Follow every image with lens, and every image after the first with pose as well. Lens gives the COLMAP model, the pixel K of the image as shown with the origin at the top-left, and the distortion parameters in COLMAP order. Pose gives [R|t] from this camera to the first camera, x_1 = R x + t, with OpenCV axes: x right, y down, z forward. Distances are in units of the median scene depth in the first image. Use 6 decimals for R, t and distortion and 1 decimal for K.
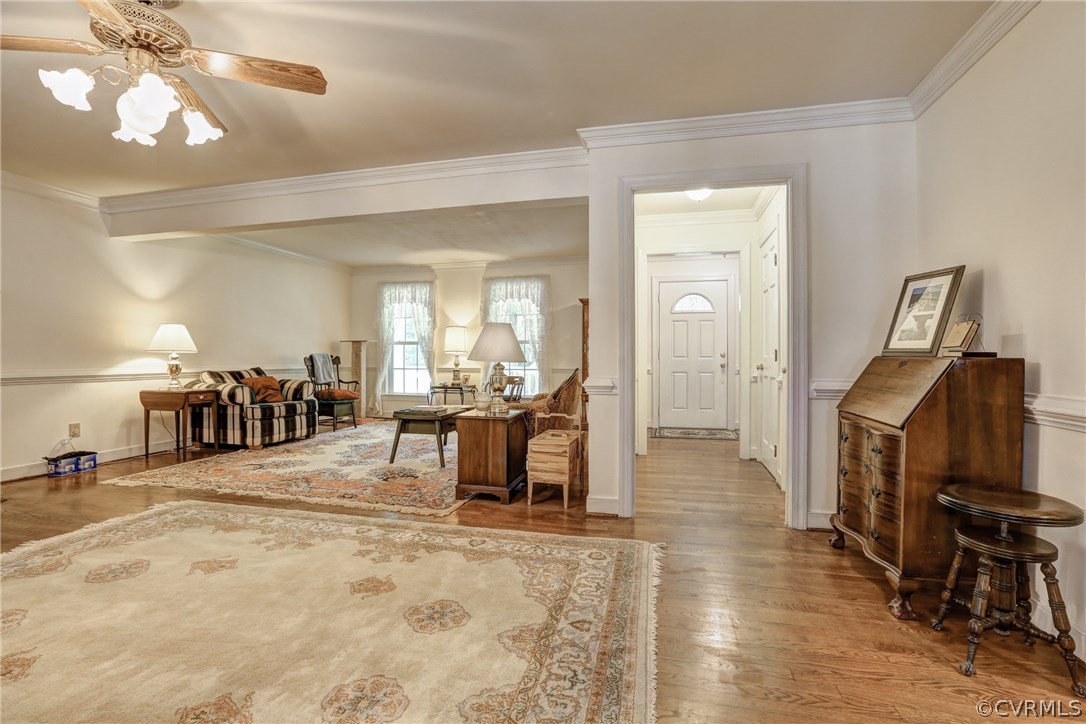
lens RADIAL K [[493.0, 0, 543.0], [0, 493.0, 362.0], [0, 0, 1]] dist [-0.002220, -0.000038]
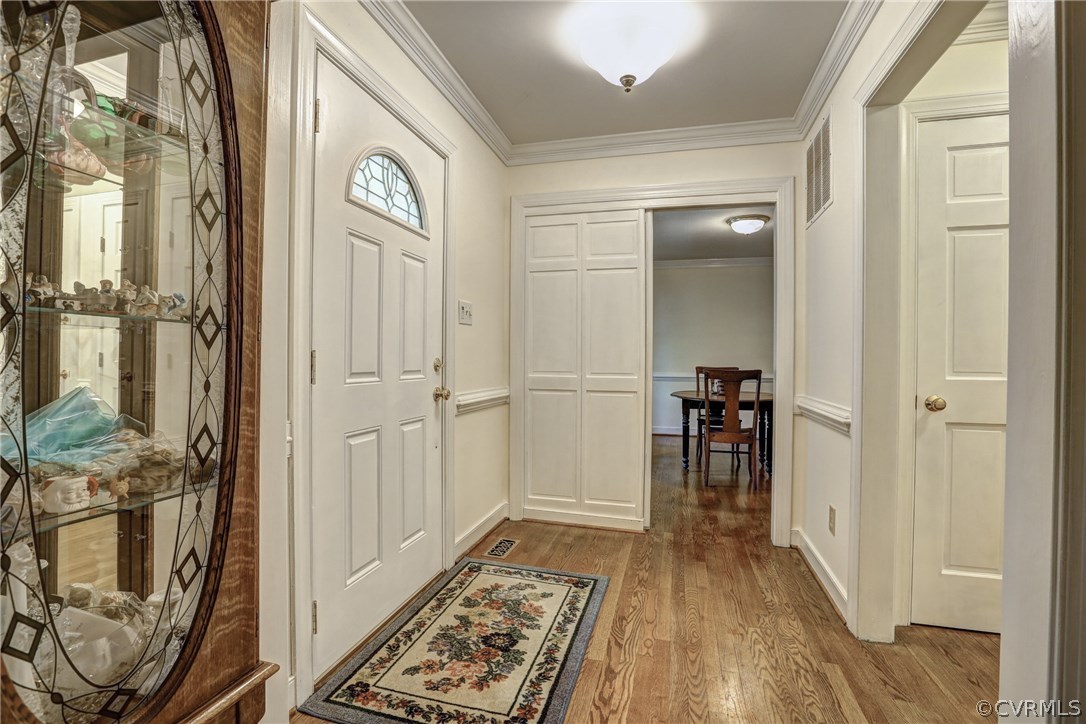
lens RADIAL K [[480.7, 0, 543.0], [0, 480.7, 362.0], [0, 0, 1]] dist [-0.037615, 0.000085]
pose [[0.030510, -0.003380, 0.999529, 0.010022], [0.002608, 0.999991, 0.003302, -0.015745], [-0.999531, 0.002506, 0.030519, 0.831750]]
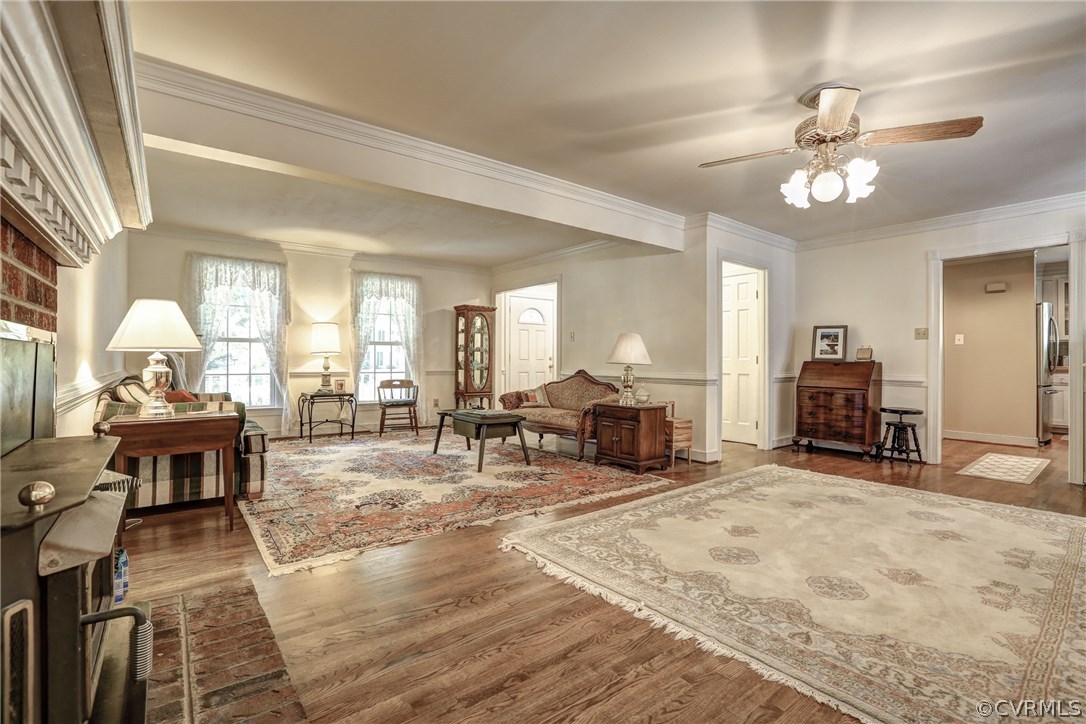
lens RADIAL K [[480.7, 0, 543.0], [0, 480.7, 362.0], [0, 0, 1]] dist [-0.037615, 0.000085]
pose [[0.612232, -0.002185, 0.790675, -0.601523], [0.003913, 0.999992, -0.000266, -0.003415], [-0.790669, 0.003257, 0.612236, 0.211749]]
